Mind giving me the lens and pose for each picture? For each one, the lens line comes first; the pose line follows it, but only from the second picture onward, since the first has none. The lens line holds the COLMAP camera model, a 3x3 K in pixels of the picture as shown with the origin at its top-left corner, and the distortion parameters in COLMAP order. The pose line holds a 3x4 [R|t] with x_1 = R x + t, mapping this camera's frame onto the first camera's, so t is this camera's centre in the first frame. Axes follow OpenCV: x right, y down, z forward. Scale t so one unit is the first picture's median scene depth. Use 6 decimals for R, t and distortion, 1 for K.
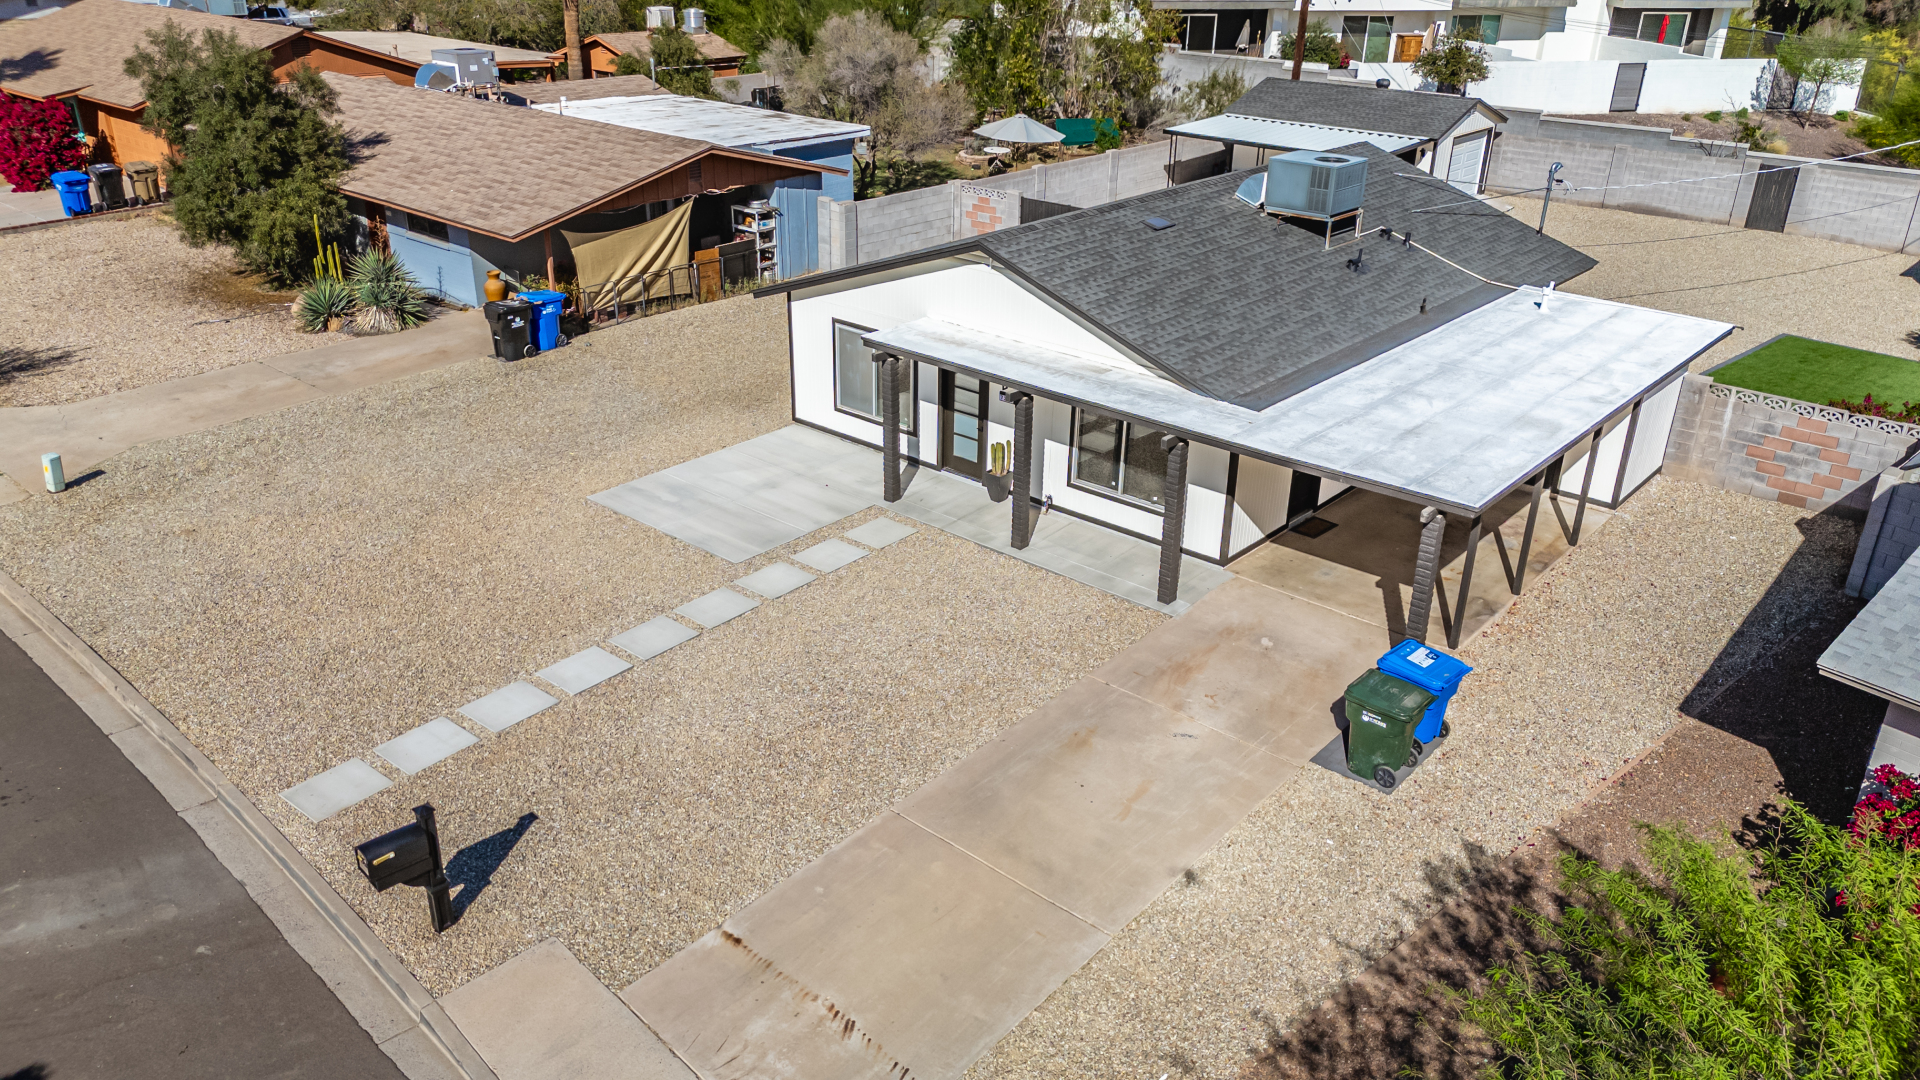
lens RADIAL K [[1405.5, 0, 968.7], [0, 1405.5, 543.8], [0, 0, 1]] dist [0.071052, -0.075119]
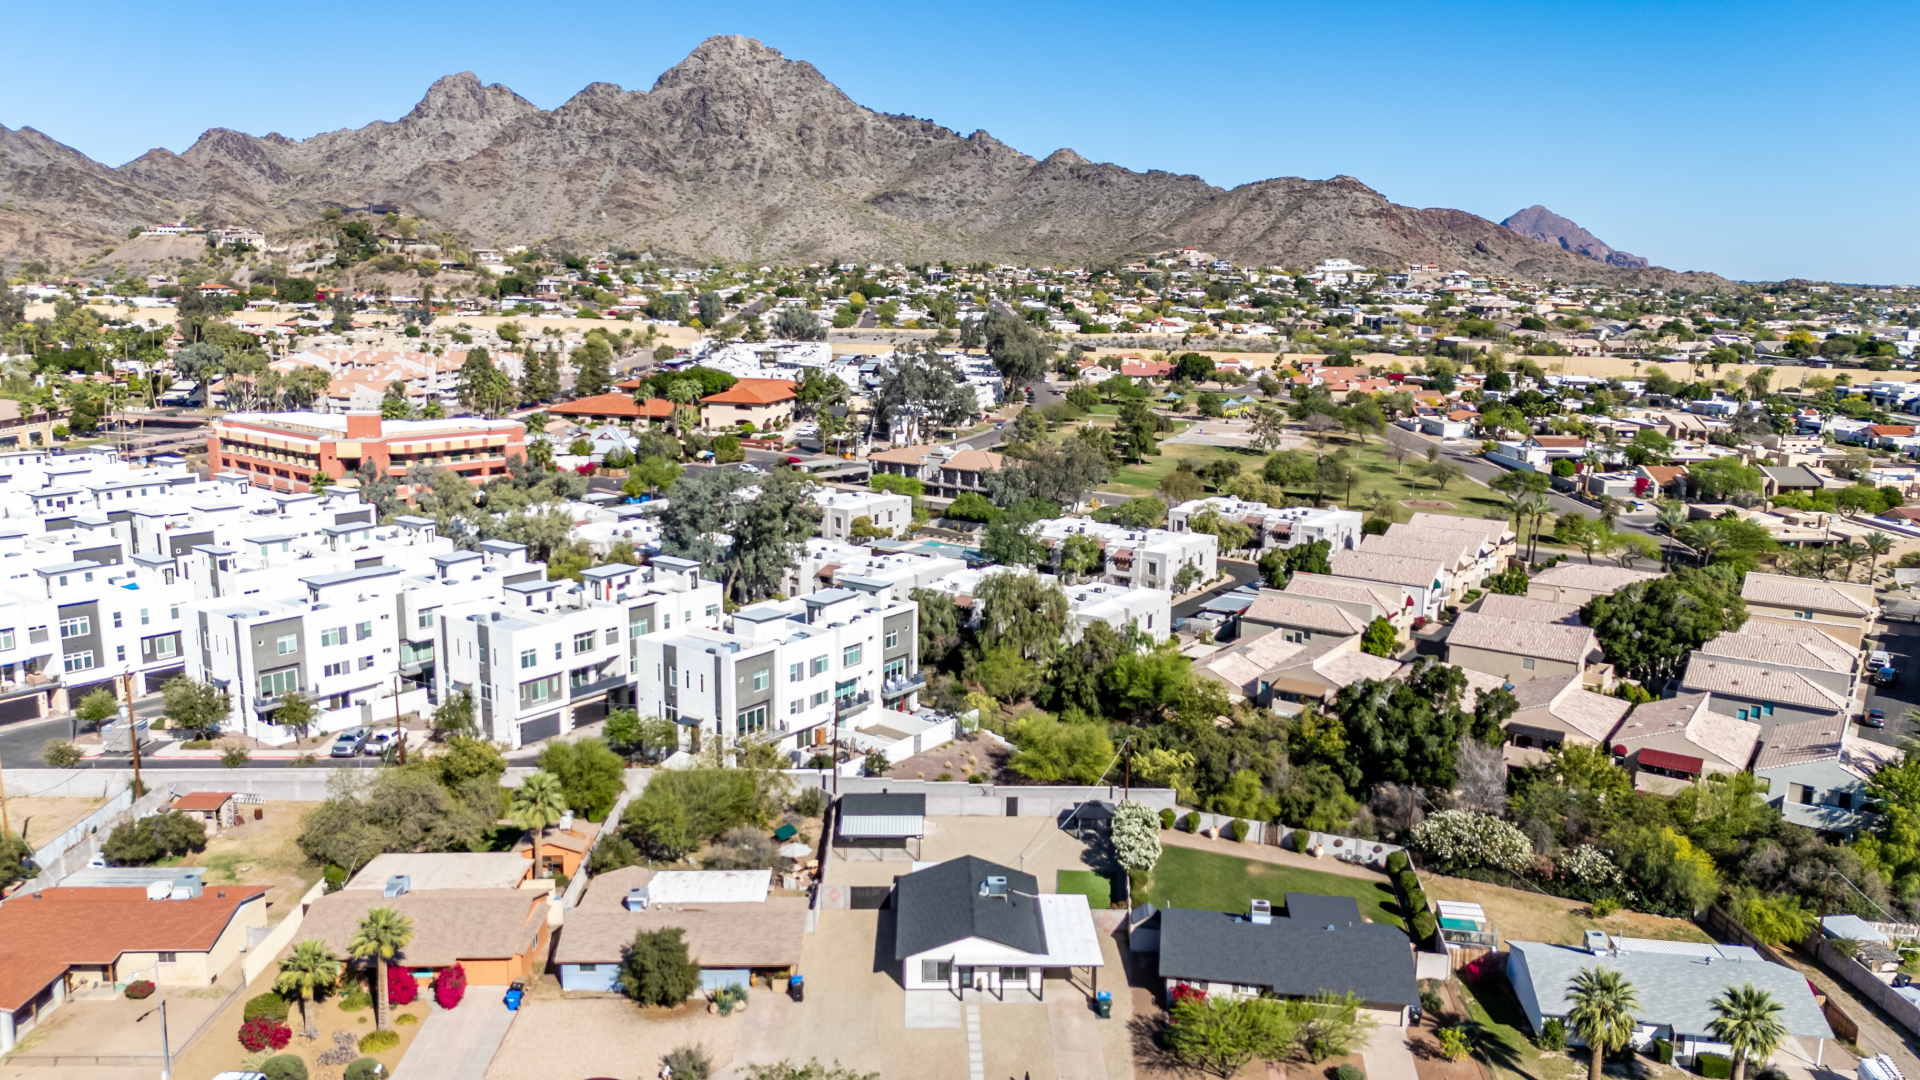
lens RADIAL K [[1405.5, 0, 973.9], [0, 1405.5, 558.1], [0, 0, 1]] dist [0.071052, -0.075119]
pose [[0.736187, -0.142517, 0.661602, -2.686471], [0.280544, 0.953893, -0.106691, -0.847699], [-0.615892, 0.264153, 0.742226, -2.523557]]
